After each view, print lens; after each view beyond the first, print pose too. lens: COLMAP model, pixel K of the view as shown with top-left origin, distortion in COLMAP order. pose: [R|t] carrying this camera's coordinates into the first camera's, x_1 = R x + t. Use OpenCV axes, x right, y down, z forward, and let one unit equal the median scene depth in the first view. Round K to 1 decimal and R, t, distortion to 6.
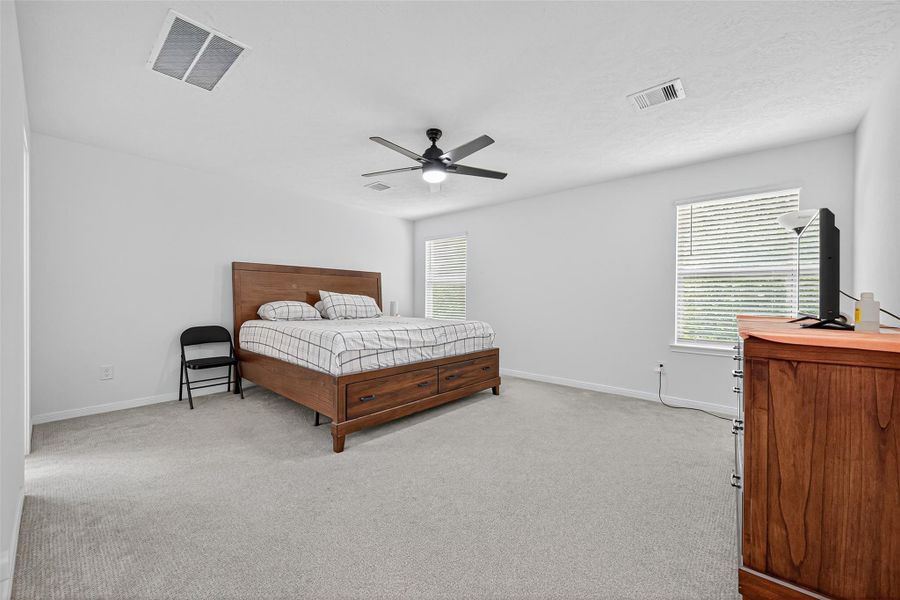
lens RADIAL K [[349.0, 0, 450.6], [0, 349.0, 300.9], [0, 0, 1]] dist [0.003233, -0.000721]
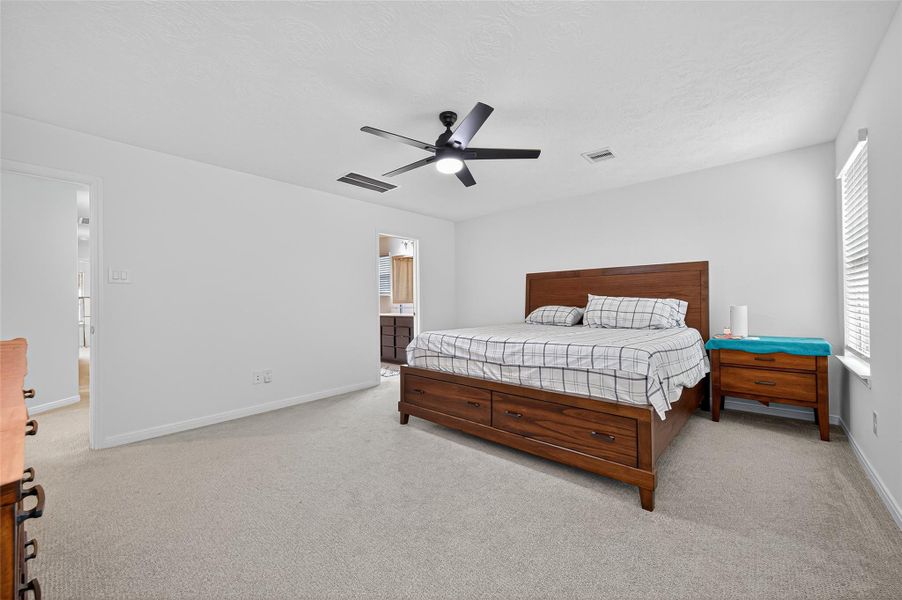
lens RADIAL K [[349.8, 0, 451.6], [0, 349.8, 300.9], [0, 0, 1]] dist [0.003233, -0.000721]
pose [[-0.011635, -0.011653, -0.999864, 0.760552], [0.005664, 0.999915, -0.011719, -0.005125], [0.999916, -0.005799, -0.011568, 0.934661]]
